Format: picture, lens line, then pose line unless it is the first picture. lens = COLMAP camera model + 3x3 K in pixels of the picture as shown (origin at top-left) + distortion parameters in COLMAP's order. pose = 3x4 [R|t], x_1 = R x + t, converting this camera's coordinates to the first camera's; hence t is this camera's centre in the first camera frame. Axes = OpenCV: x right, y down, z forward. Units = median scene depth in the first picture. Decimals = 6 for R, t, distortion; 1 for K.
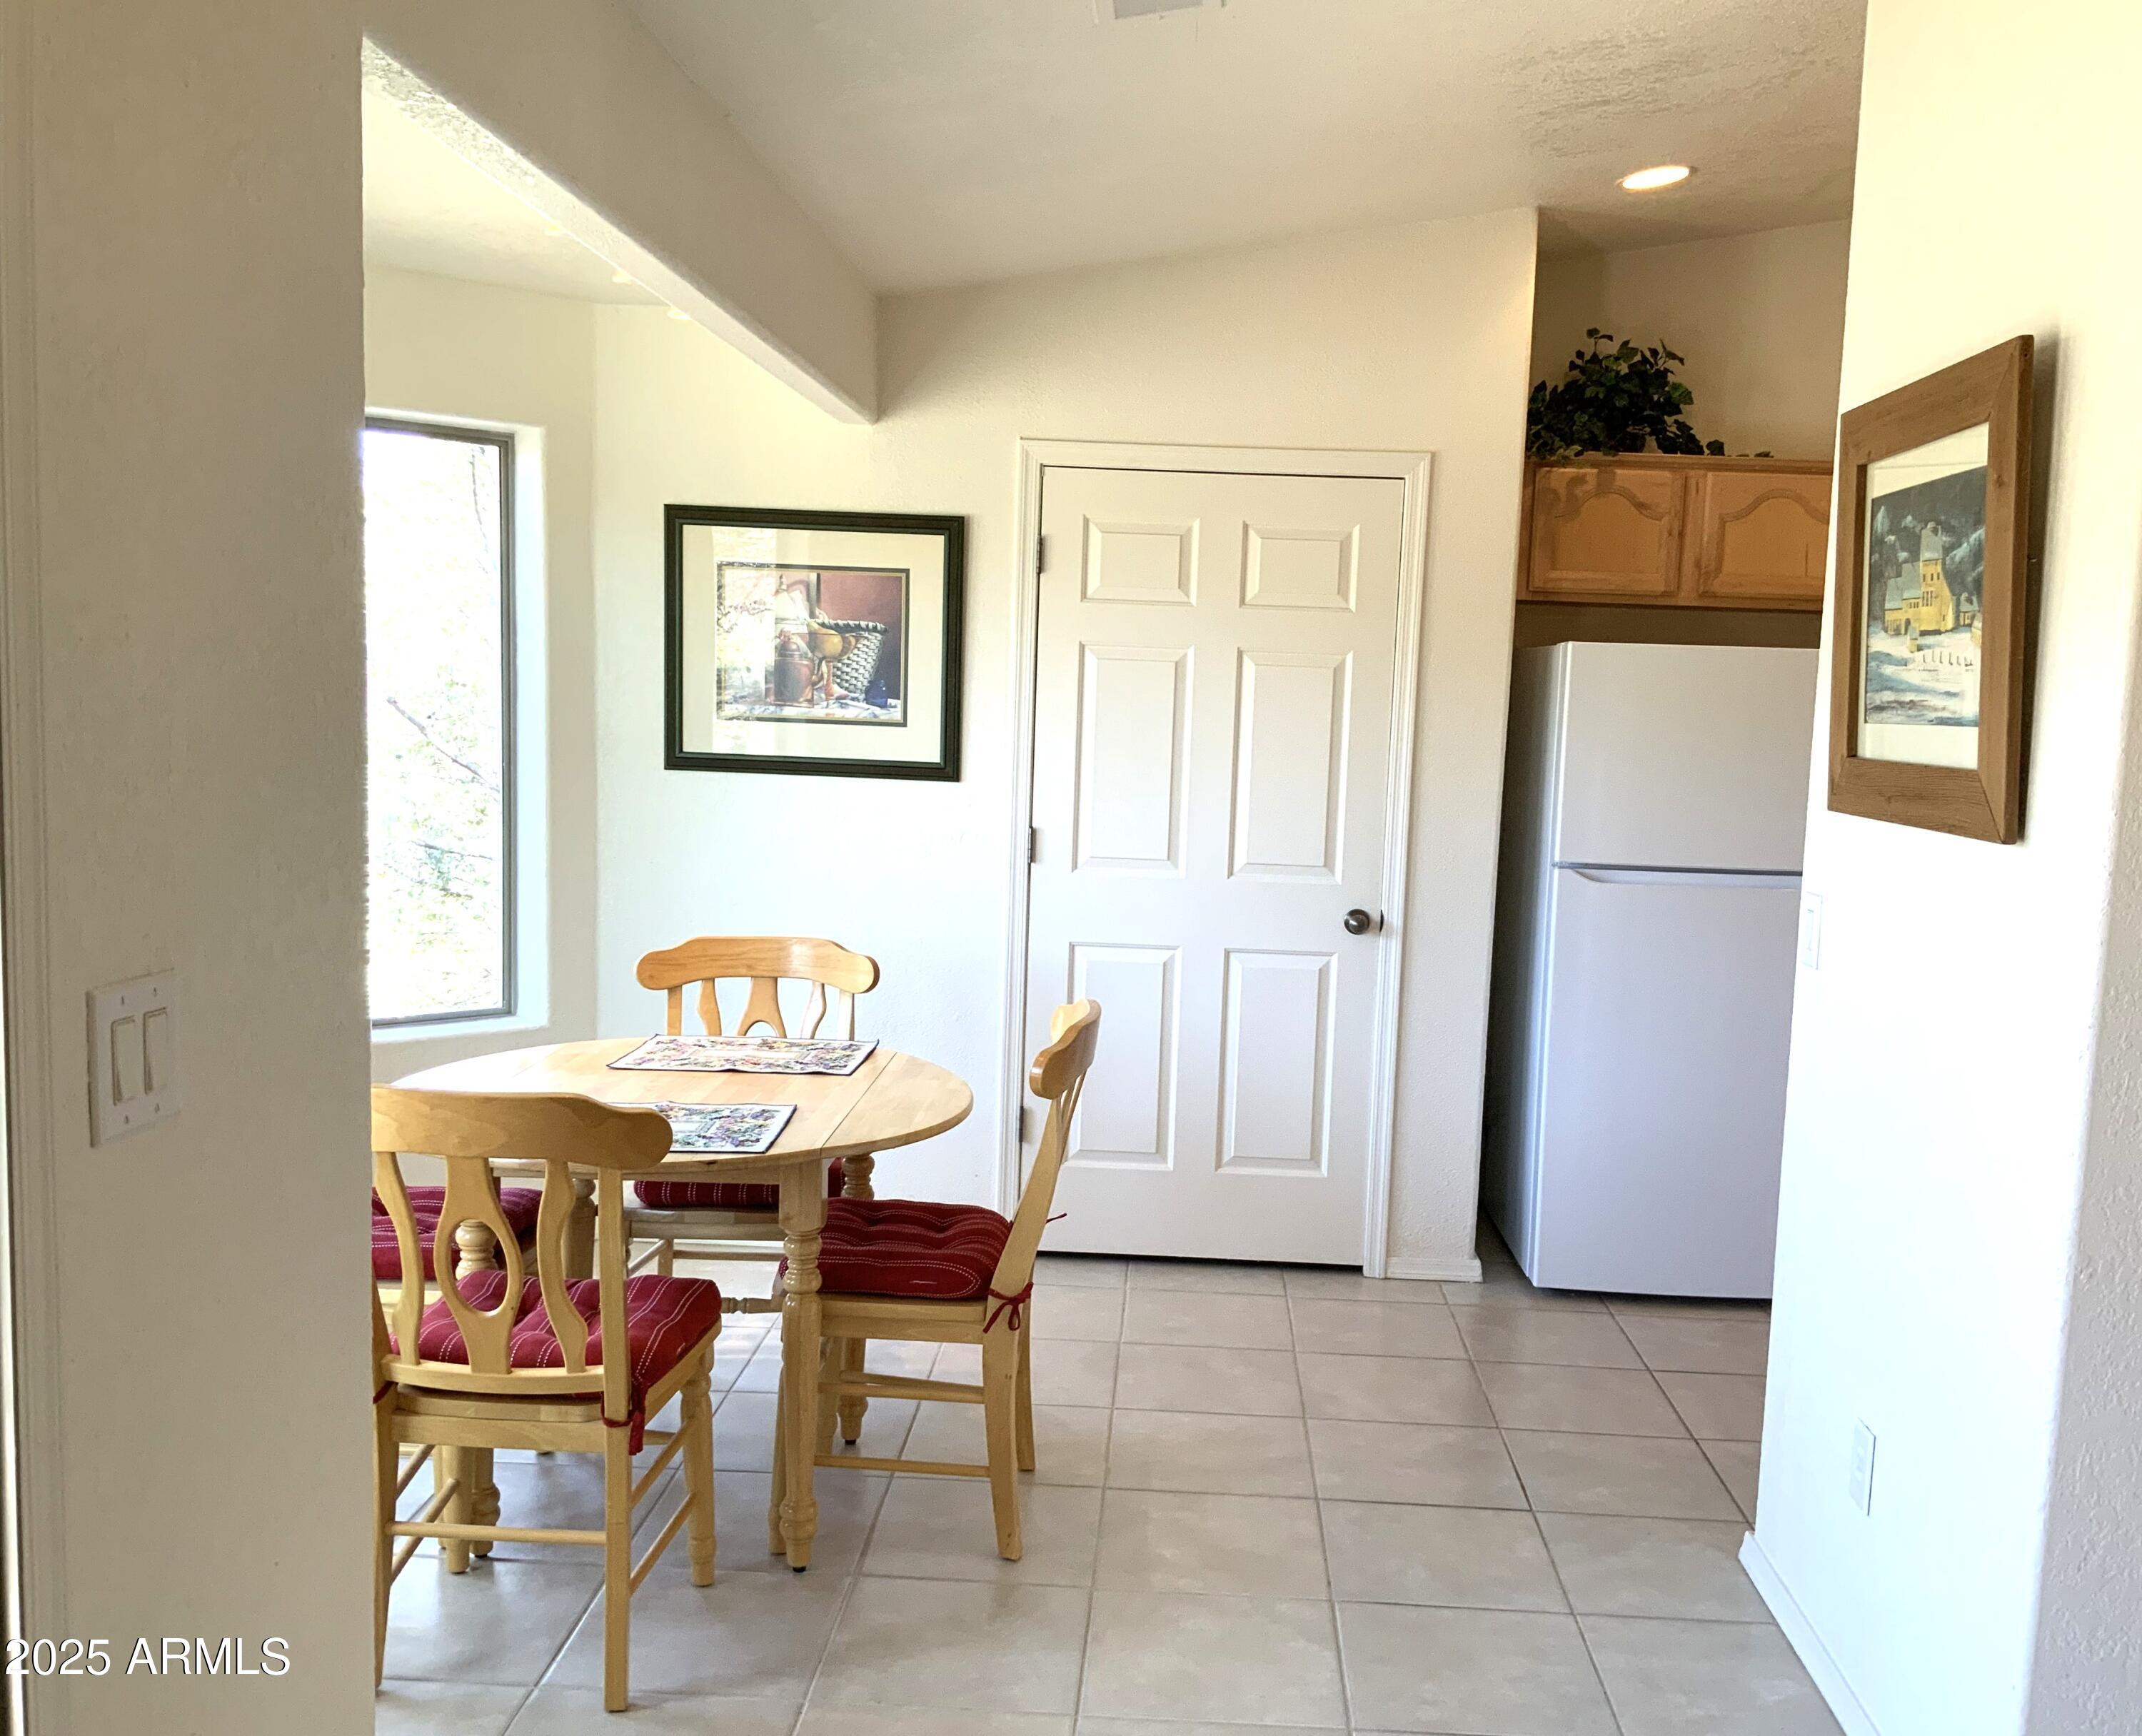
lens RADIAL K [[1985.9, 0, 1129.9], [0, 1985.9, 874.5], [0, 0, 1]] dist [0.087449, -0.001050]
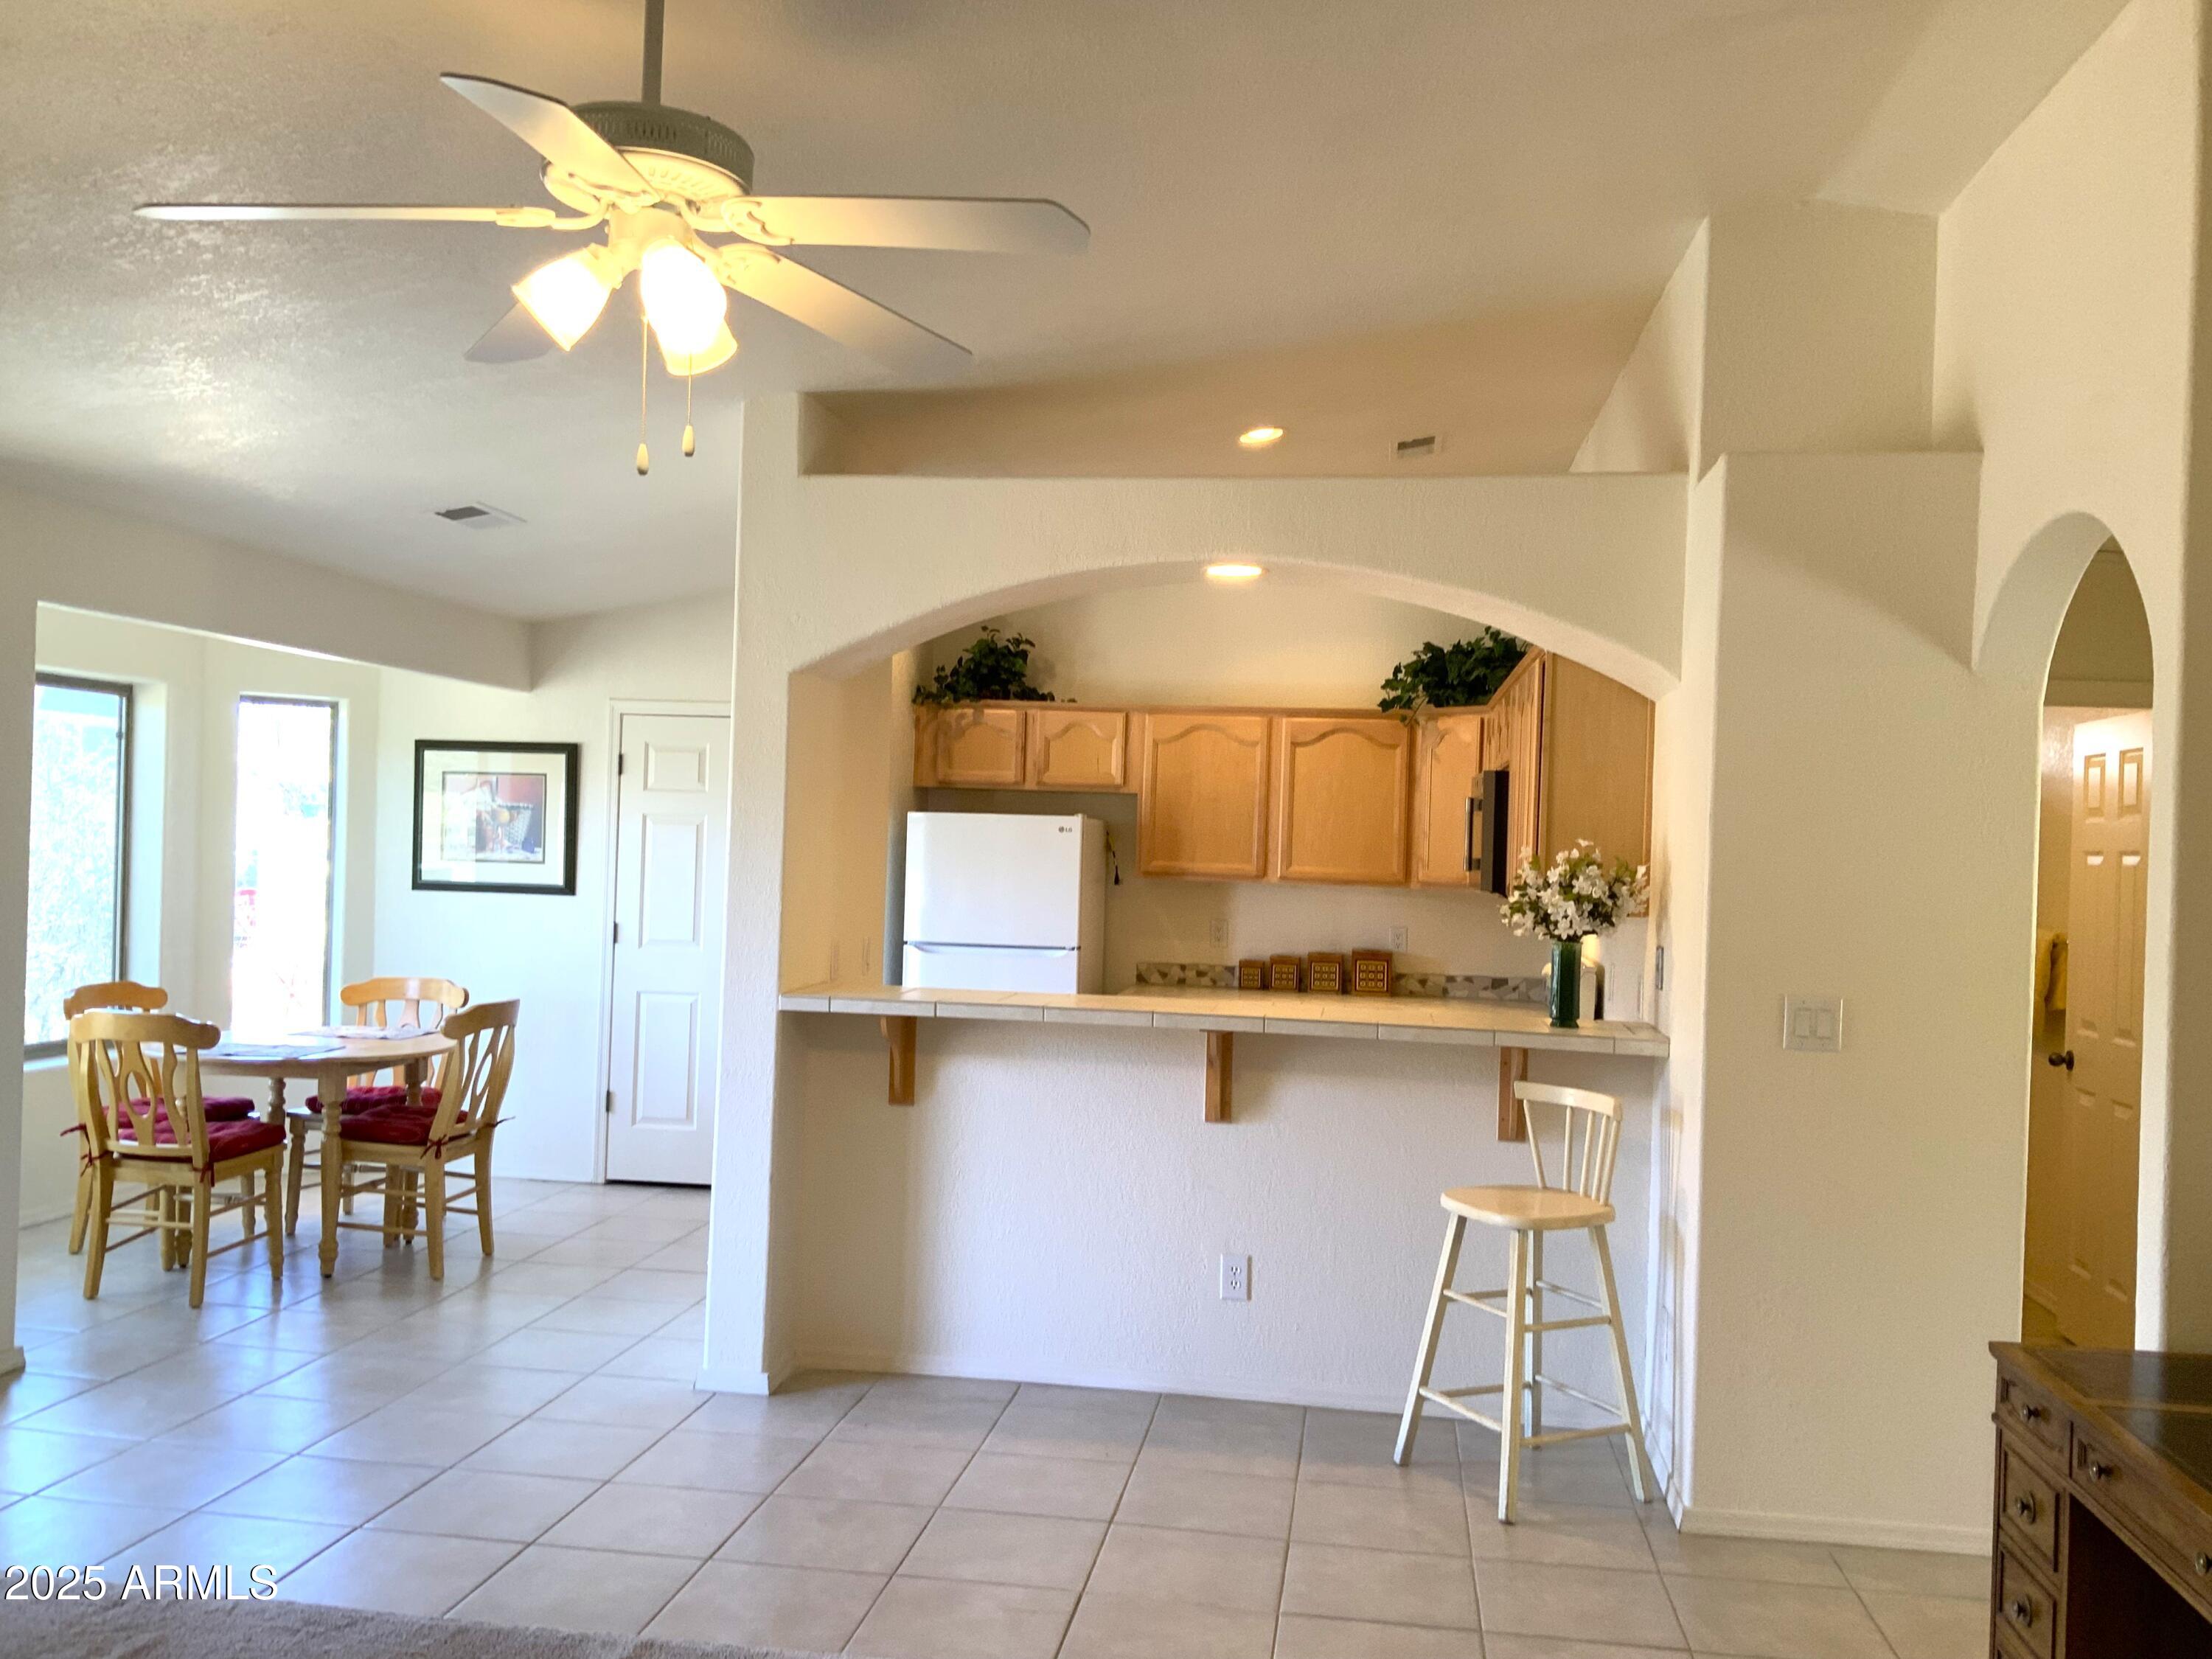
lens RADIAL K [[1847.0, 0, 1094.0], [0, 1847.0, 832.9], [0, 0, 1]] dist [0.097746, -0.233489]
pose [[0.993010, -0.007788, -0.117775, 0.547712], [-0.005204, 0.993962, -0.109605, 0.072253], [0.117917, 0.109452, 0.986973, -0.530122]]
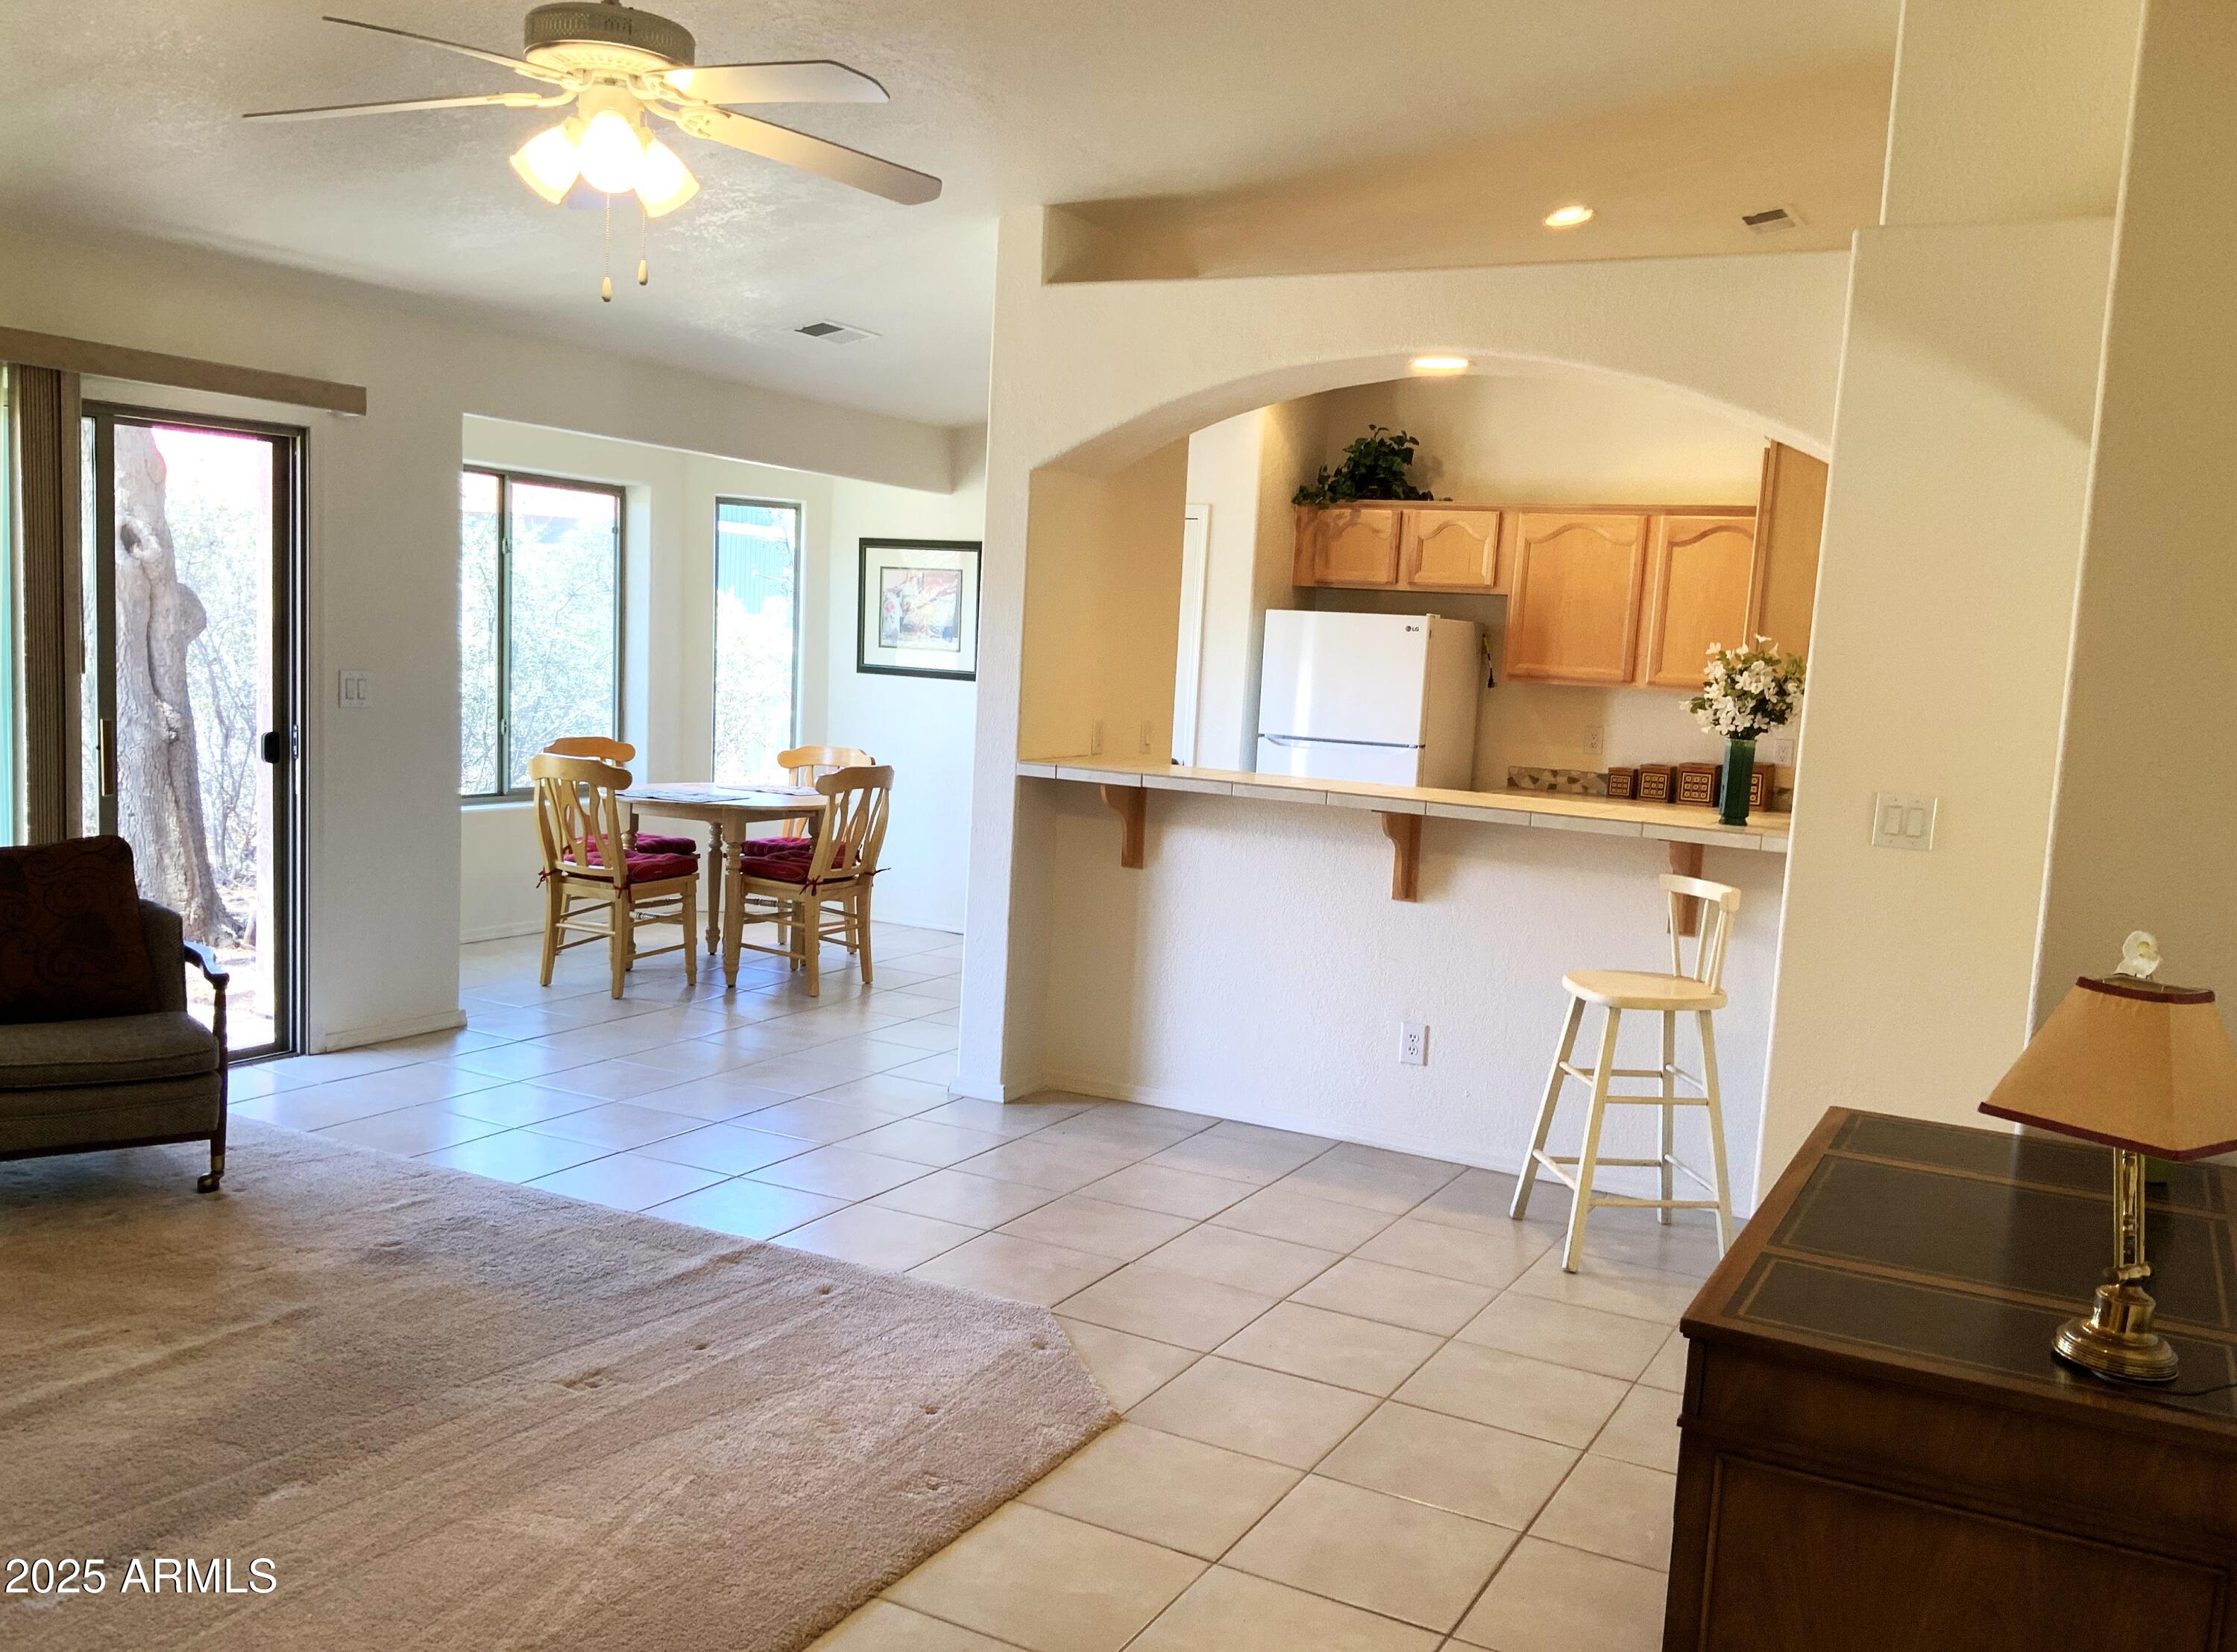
lens RADIAL K [[1907.7, 0, 1125.0], [0, 1907.7, 880.4], [0, 0, 1]] dist [0.124344, -0.267217]
pose [[0.897468, 0.067358, -0.435906, 0.843000], [-0.064838, 0.997682, 0.020674, 0.095266], [0.436288, 0.009710, 0.899755, -0.577752]]
